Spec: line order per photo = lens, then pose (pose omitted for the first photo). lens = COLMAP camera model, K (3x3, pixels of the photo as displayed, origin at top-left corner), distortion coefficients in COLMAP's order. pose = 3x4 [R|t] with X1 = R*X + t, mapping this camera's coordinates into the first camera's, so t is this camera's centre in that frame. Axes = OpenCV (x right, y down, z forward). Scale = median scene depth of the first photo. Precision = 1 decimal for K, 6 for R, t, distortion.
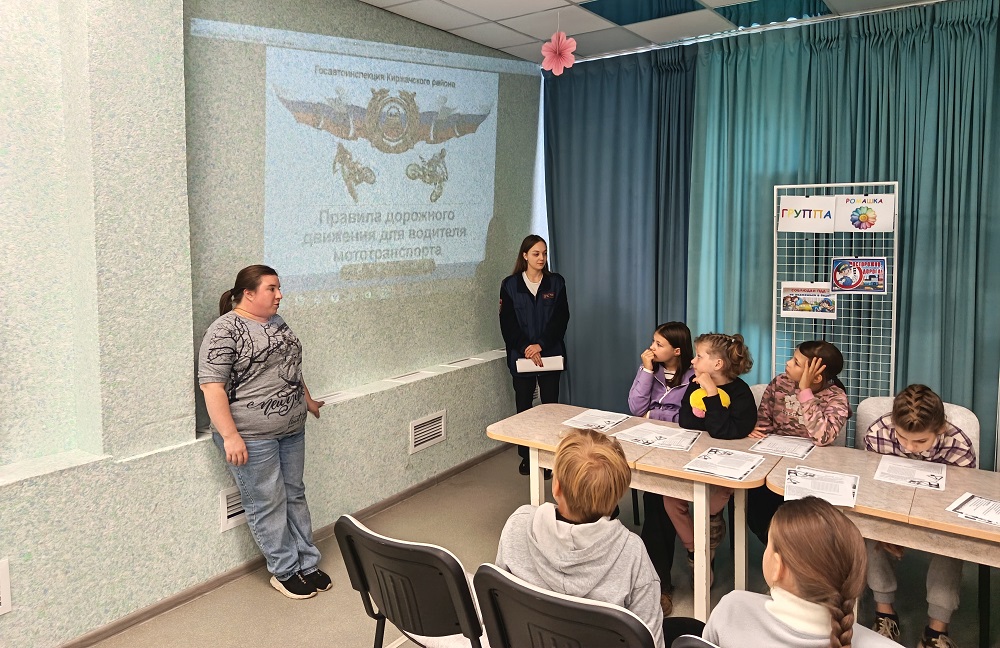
lens RADIAL K [[861.9, 0, 500.0], [0, 861.9, 324.0], [0, 0, 1]] dist [0.001521, 0.000766]
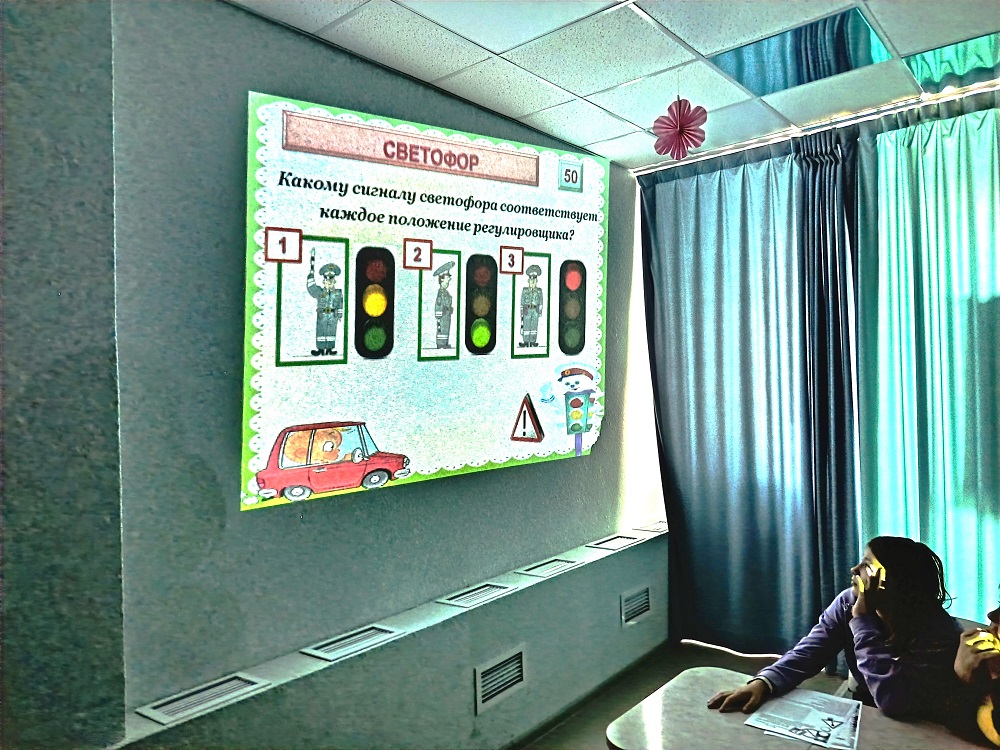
lens RADIAL K [[720.7, 0, 500.0], [0, 720.7, 375.0], [0, 0, 1]] dist [-0.089530, 0.045291]
pose [[0.998221, -0.025790, -0.053759, -0.050850], [0.018869, 0.991916, -0.125482, -0.046224], [0.056560, 0.124245, 0.990638, 0.436593]]
